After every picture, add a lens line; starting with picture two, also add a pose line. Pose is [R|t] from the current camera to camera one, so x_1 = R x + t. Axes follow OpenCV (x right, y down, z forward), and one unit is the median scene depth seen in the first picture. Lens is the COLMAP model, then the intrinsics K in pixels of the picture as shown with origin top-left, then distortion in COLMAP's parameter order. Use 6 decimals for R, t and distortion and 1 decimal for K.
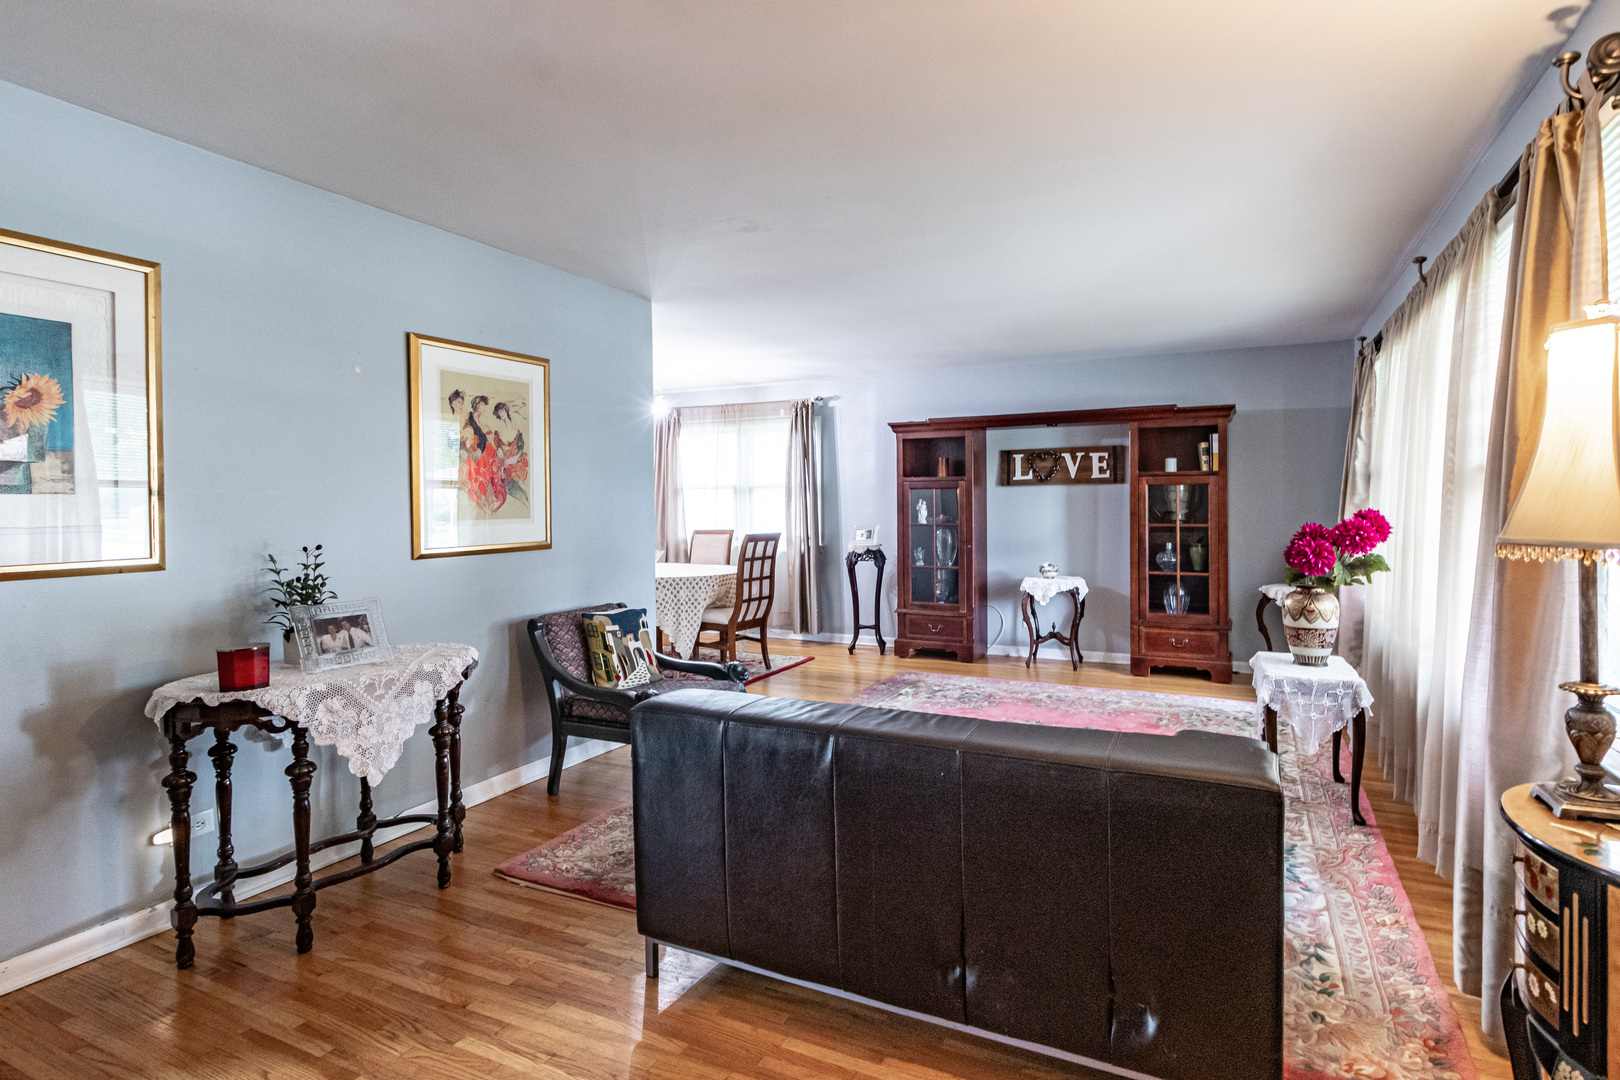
lens RADIAL K [[802.8, 0, 827.7], [0, 802.8, 502.2], [0, 0, 1]] dist [0.003488, -0.000097]
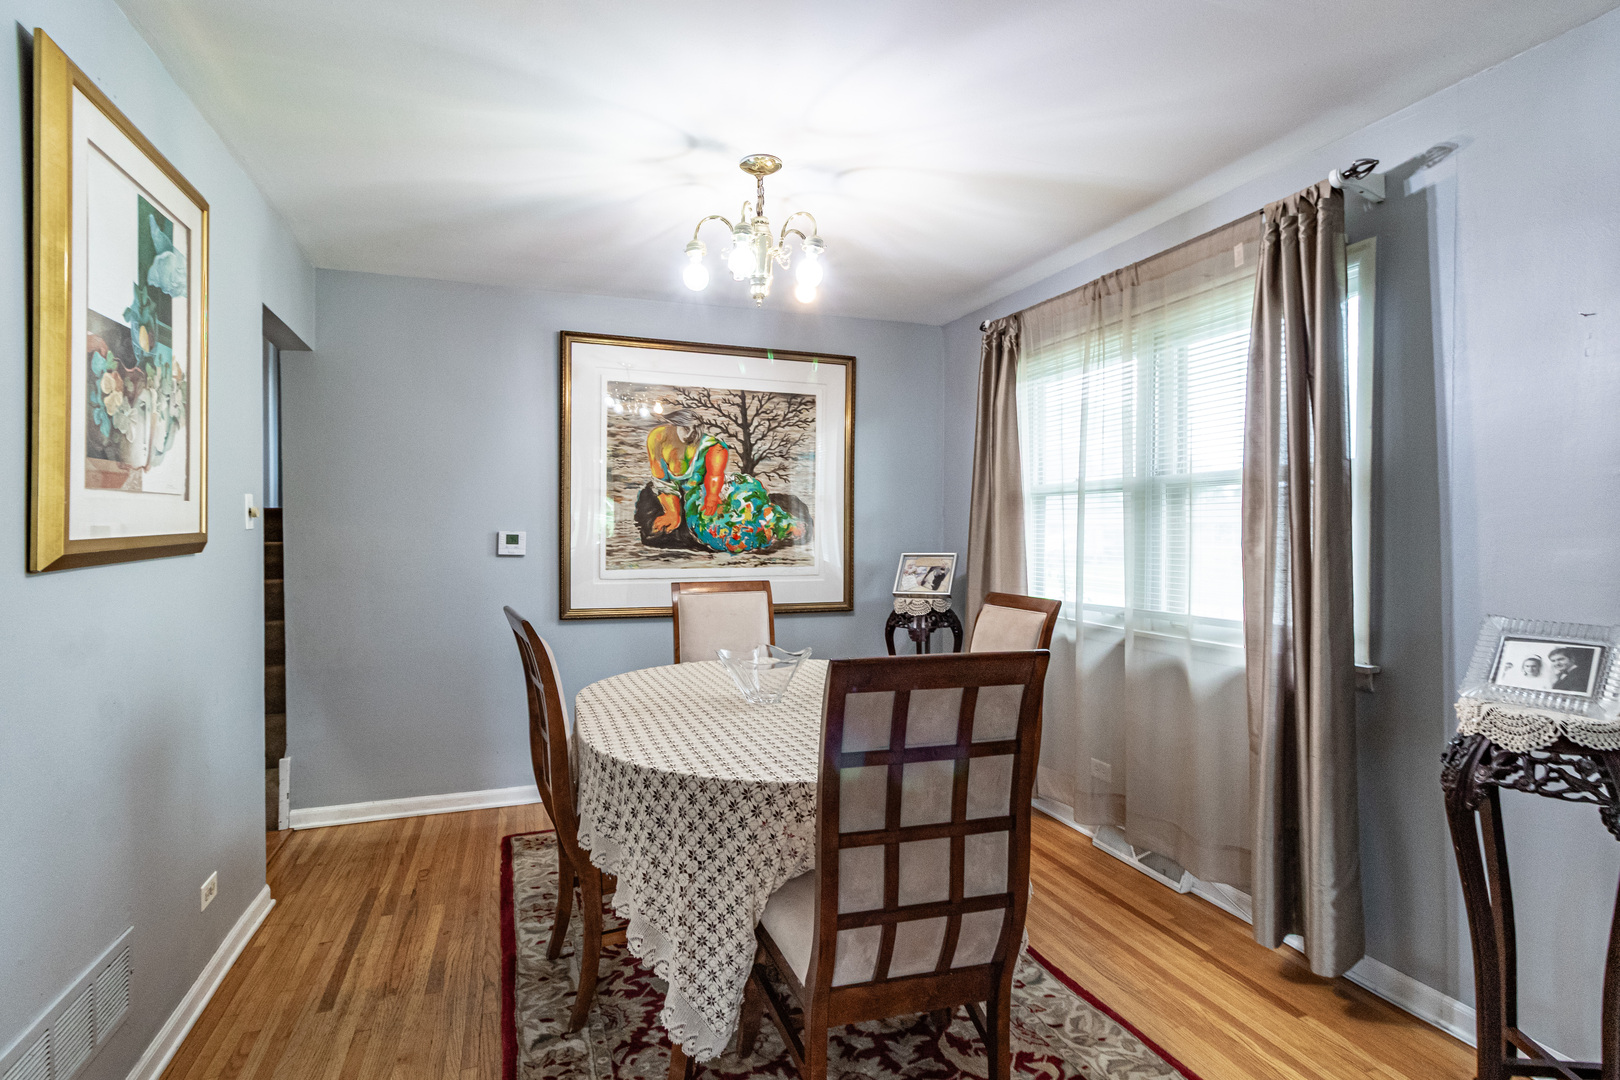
lens RADIAL K [[802.8, 0, 826.5], [0, 802.8, 539.7], [0, 0, 1]] dist [0.003488, -0.000097]
pose [[0.737139, 0.015312, -0.675568, 0.058591], [-0.000588, 0.999757, 0.022019, -0.000886], [0.675741, -0.015834, 0.736969, 0.836517]]
